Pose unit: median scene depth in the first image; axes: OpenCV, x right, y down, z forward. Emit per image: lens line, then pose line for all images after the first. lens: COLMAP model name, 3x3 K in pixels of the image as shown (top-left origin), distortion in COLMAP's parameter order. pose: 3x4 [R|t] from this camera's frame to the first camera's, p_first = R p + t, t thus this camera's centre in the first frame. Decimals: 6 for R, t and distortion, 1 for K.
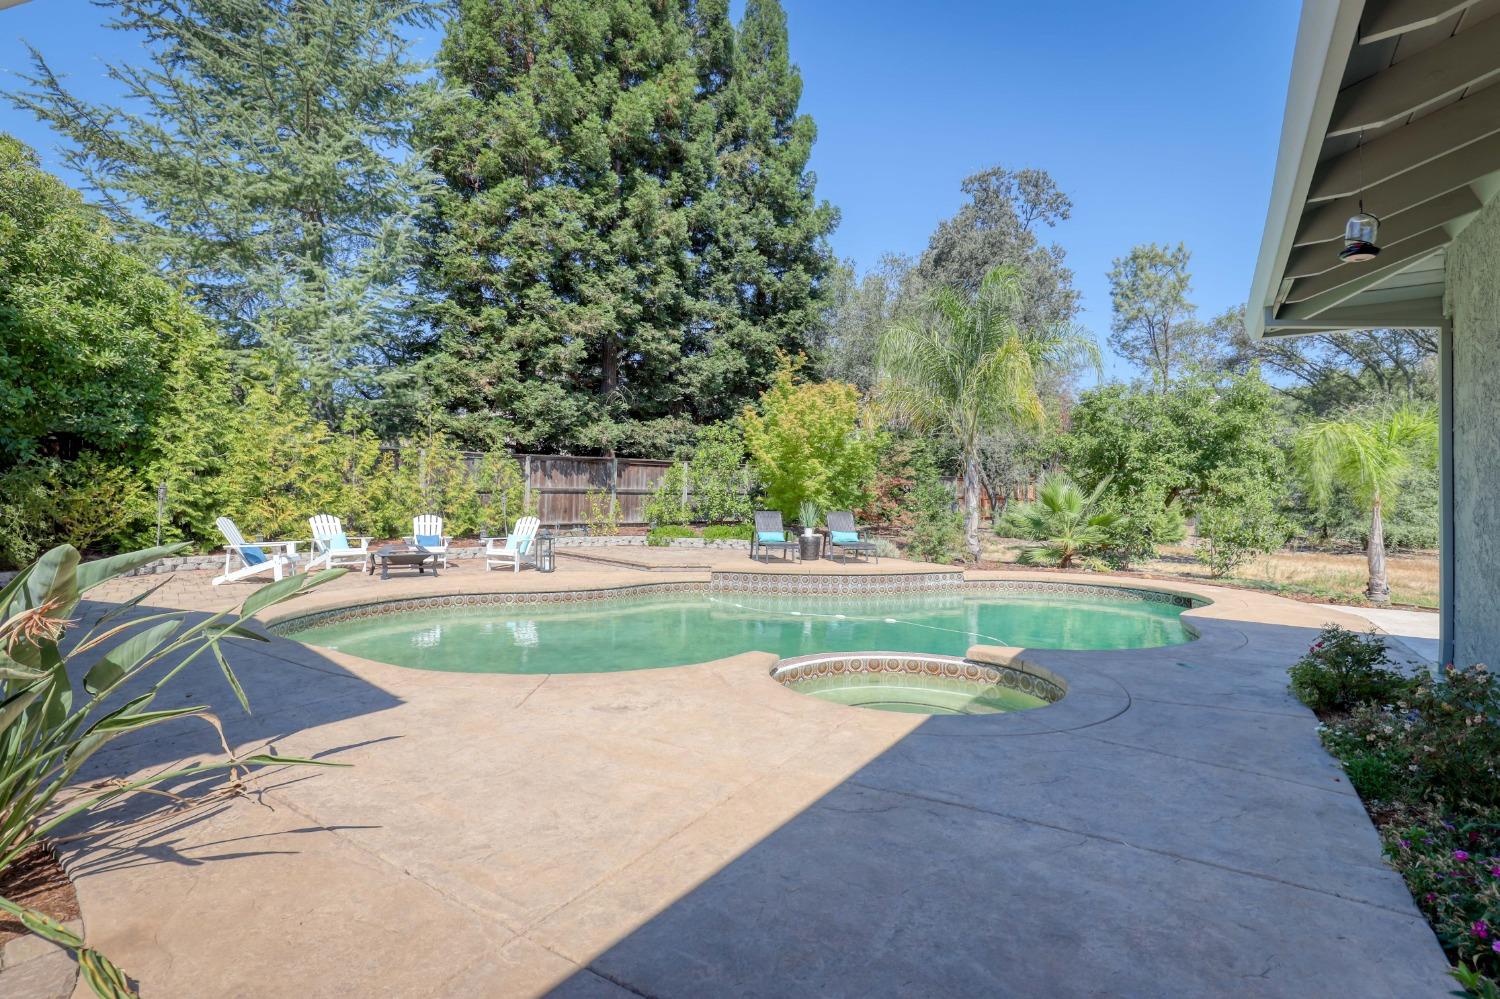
lens RADIAL K [[679.5, 0, 744.9], [0, 679.5, 503.8], [0, 0, 1]] dist [-0.003108, -0.000110]
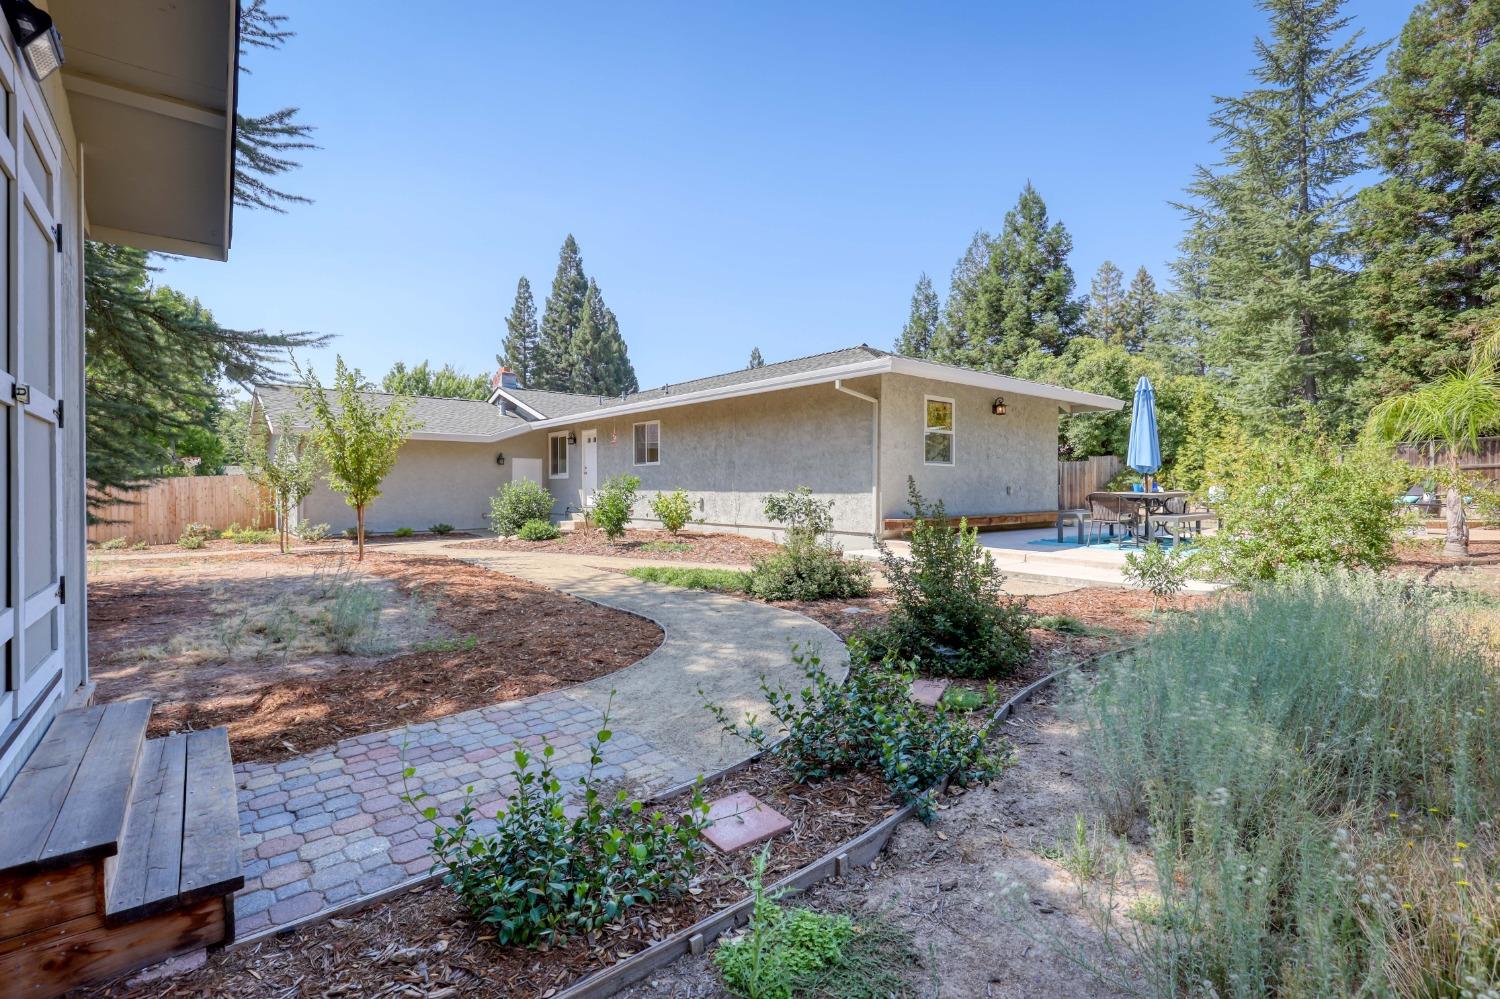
lens RADIAL K [[689.5, 0, 751.3], [0, 689.5, 492.5], [0, 0, 1]] dist [-0.015985, 0.000483]
pose [[-0.268322, -0.006905, -0.963304, 1.150167], [-0.003171, 0.999975, -0.006285, 0.034132], [0.963324, 0.001368, -0.268338, 0.101026]]
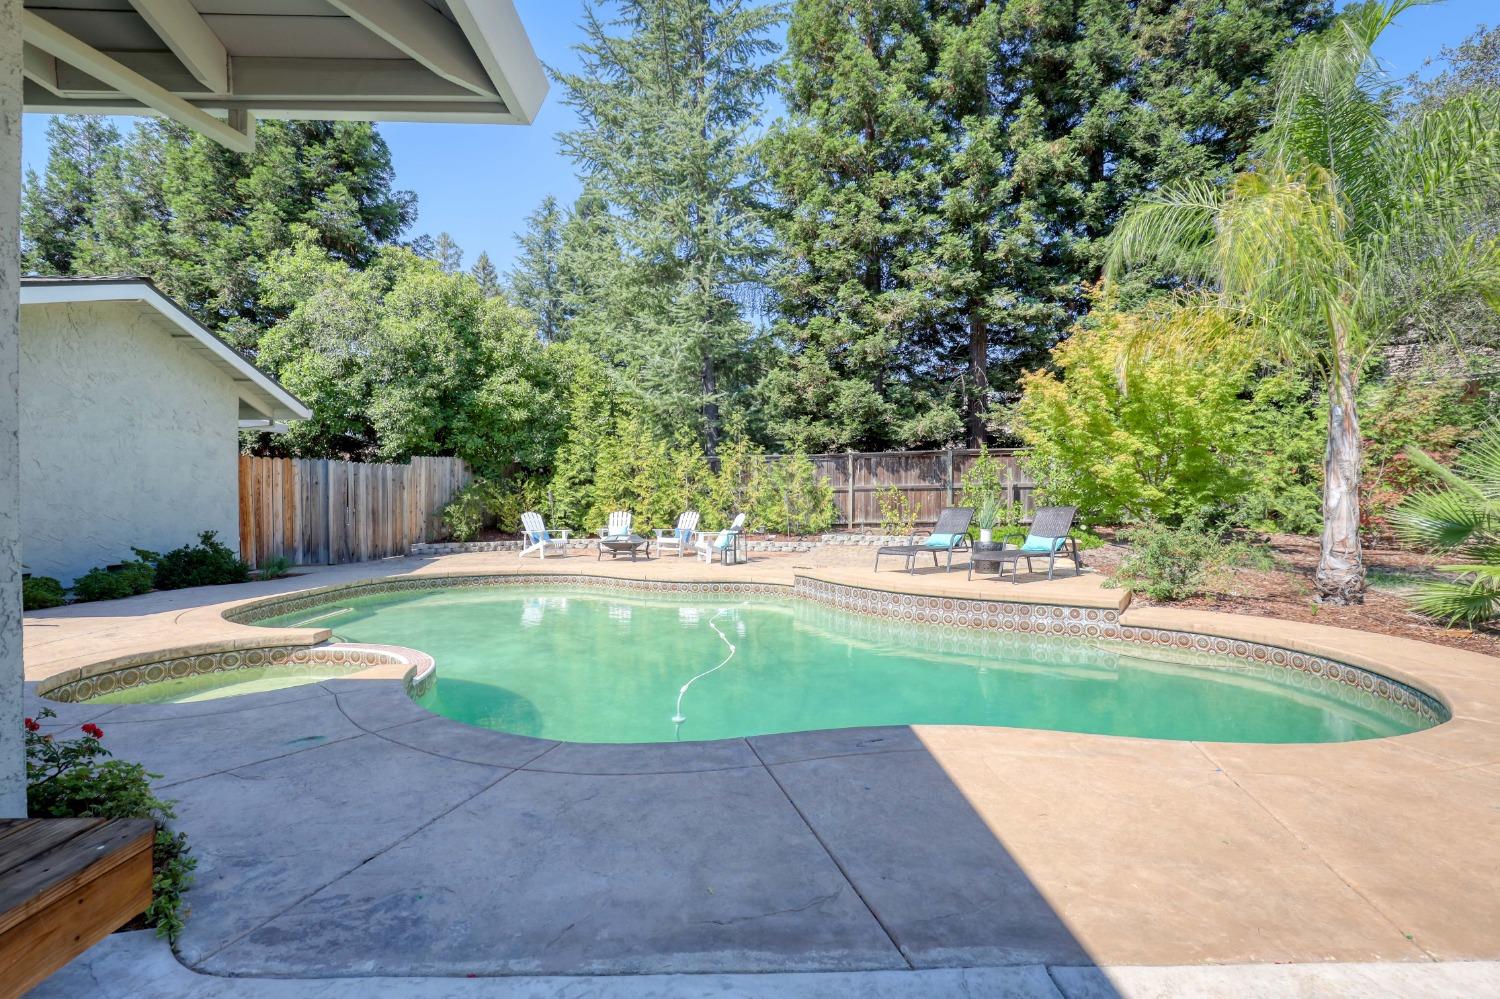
lens RADIAL K [[679.9, 0, 752.3], [0, 679.9, 507.6], [0, 0, 1]] dist [-0.017009, 0.000355]
pose [[0.591651, -0.008127, -0.806153, 0.373089], [0.007752, 0.999960, -0.004391, 0.009925], [0.806157, -0.003651, 0.591691, 0.262840]]
